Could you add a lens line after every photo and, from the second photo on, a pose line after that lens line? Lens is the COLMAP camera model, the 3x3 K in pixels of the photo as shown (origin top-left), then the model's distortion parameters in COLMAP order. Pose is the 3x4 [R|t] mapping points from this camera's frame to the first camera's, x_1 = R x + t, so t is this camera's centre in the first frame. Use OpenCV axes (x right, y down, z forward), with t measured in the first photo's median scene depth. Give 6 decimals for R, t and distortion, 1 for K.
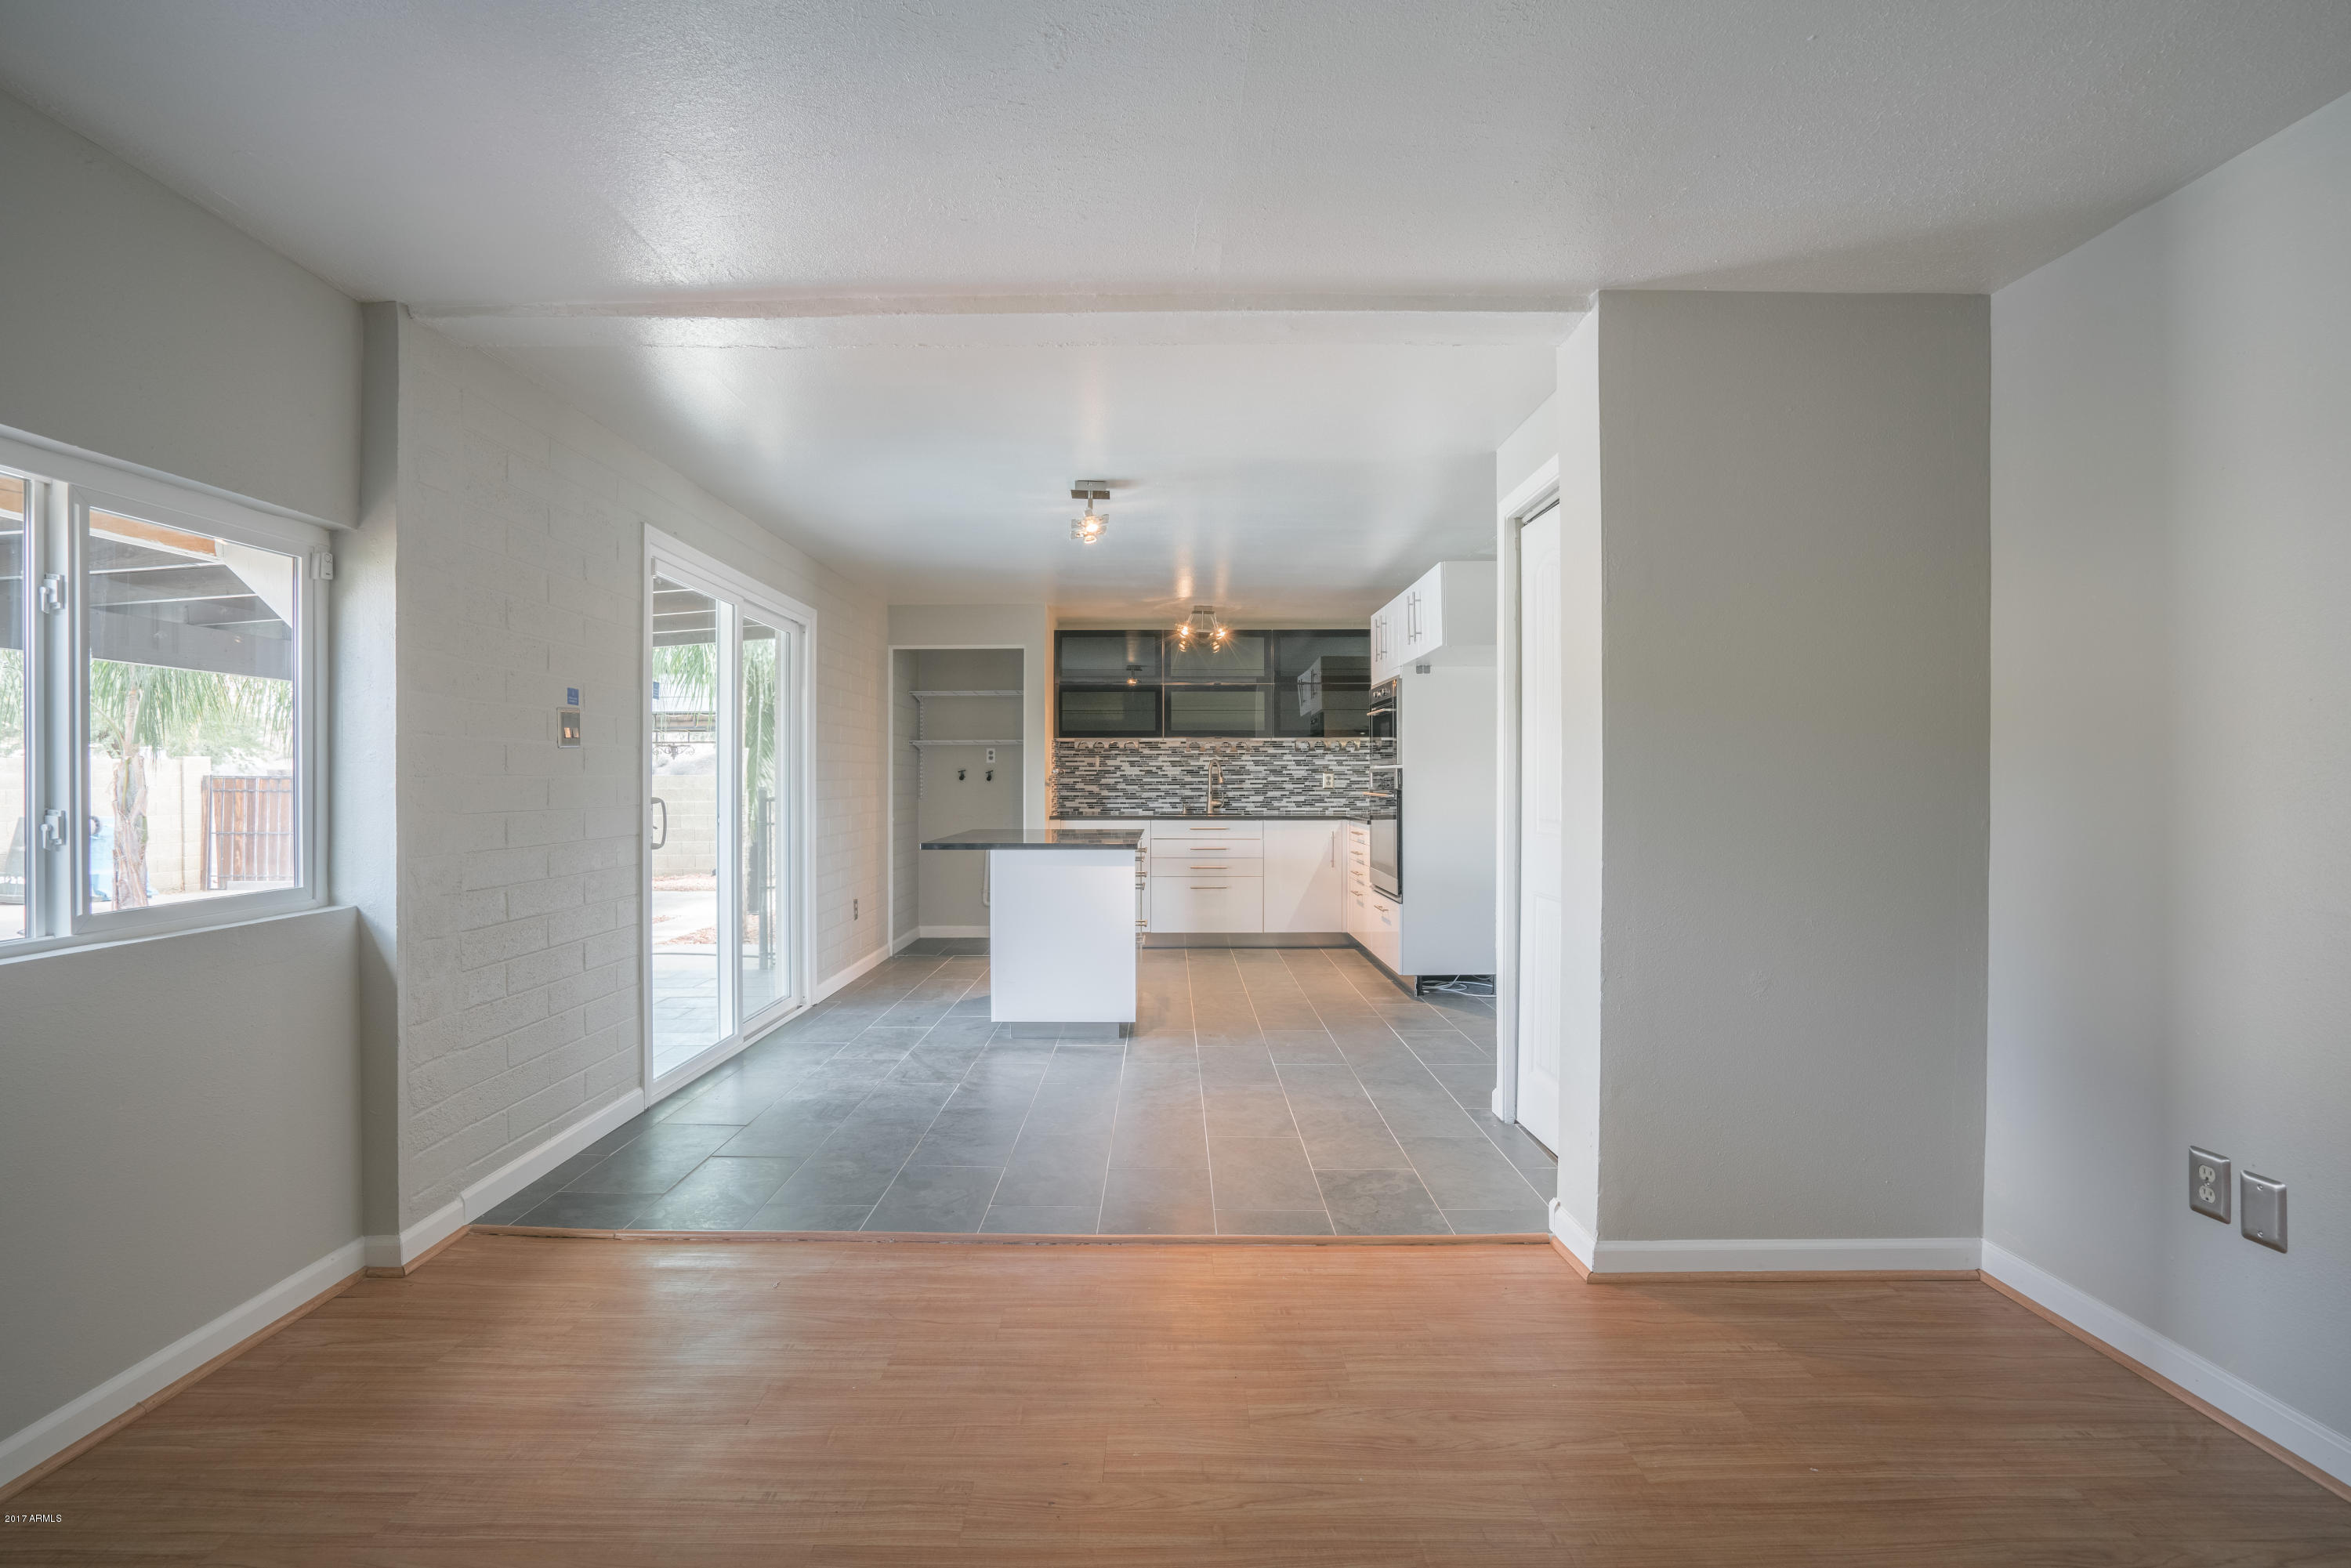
lens RADIAL K [[1069.5, 0, 1165.9], [0, 1069.5, 780.0], [0, 0, 1]] dist [-0.023803, 0.000865]
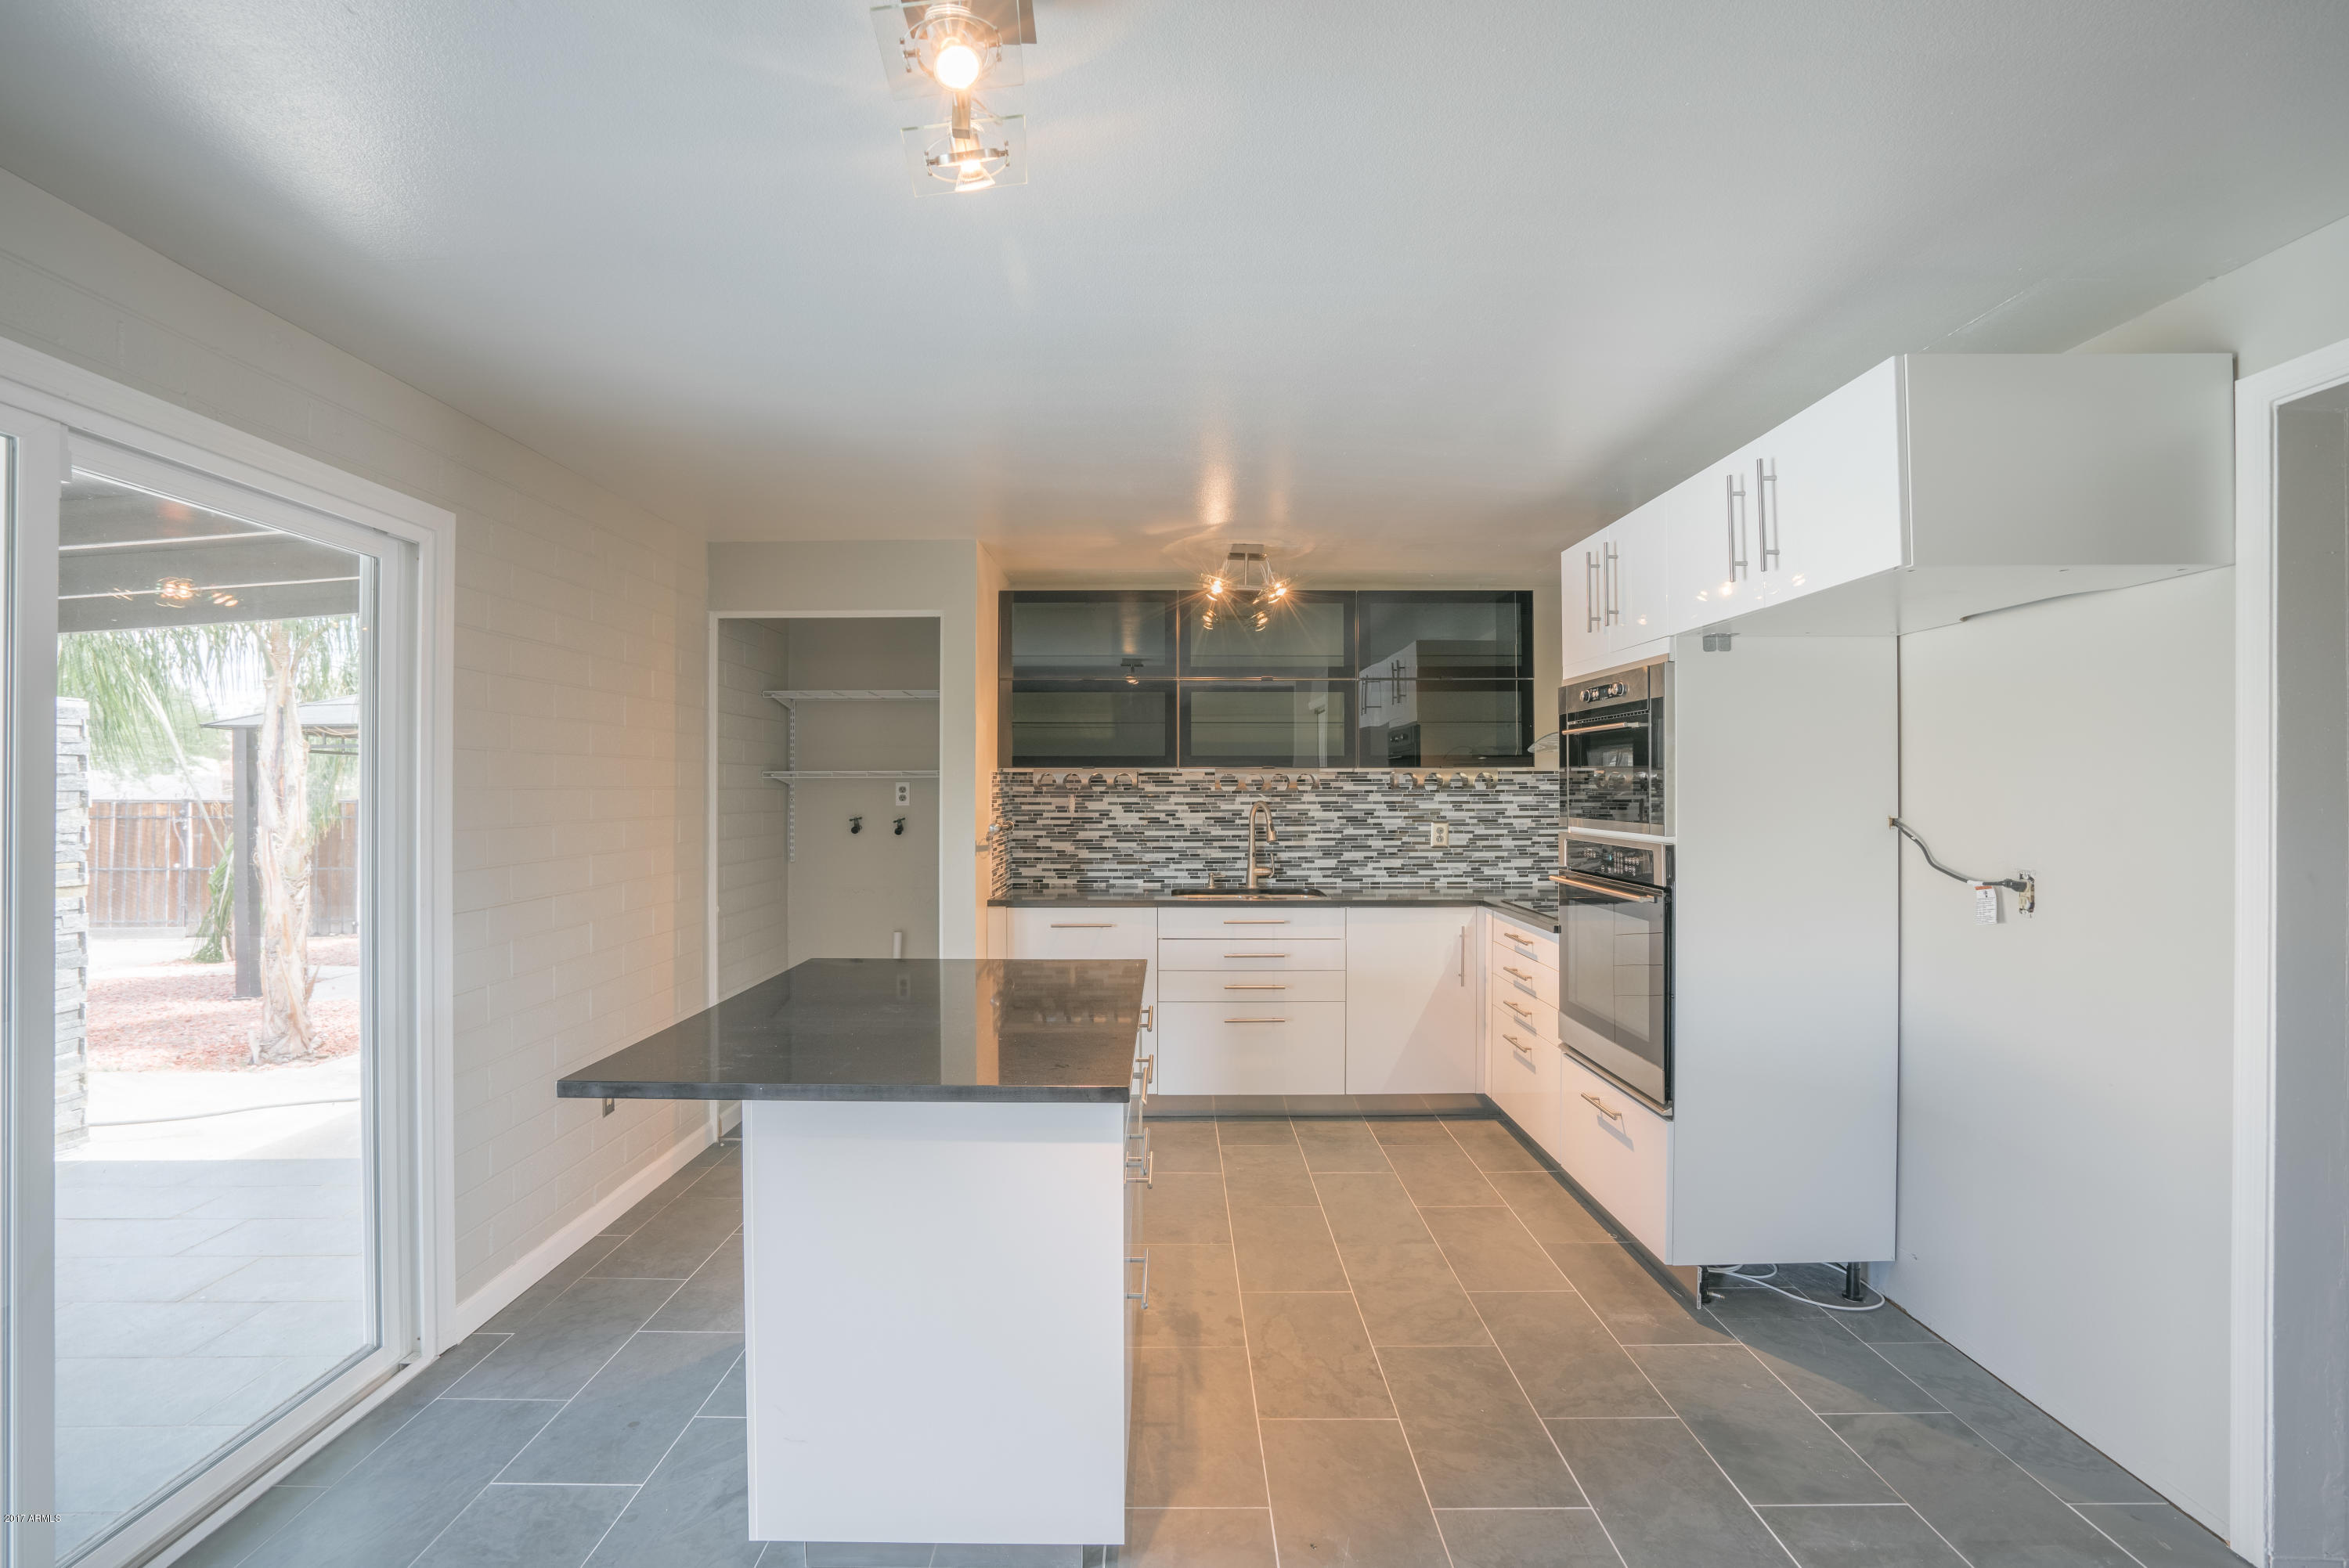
lens RADIAL K [[1068.5, 0, 1179.2], [0, 1068.5, 794.1], [0, 0, 1]] dist [-0.023803, 0.000865]
pose [[0.999942, 0.000193, 0.010751, -0.007987], [-0.000251, 0.999985, 0.005483, -0.026962], [-0.010750, -0.005485, 0.999927, 0.379609]]
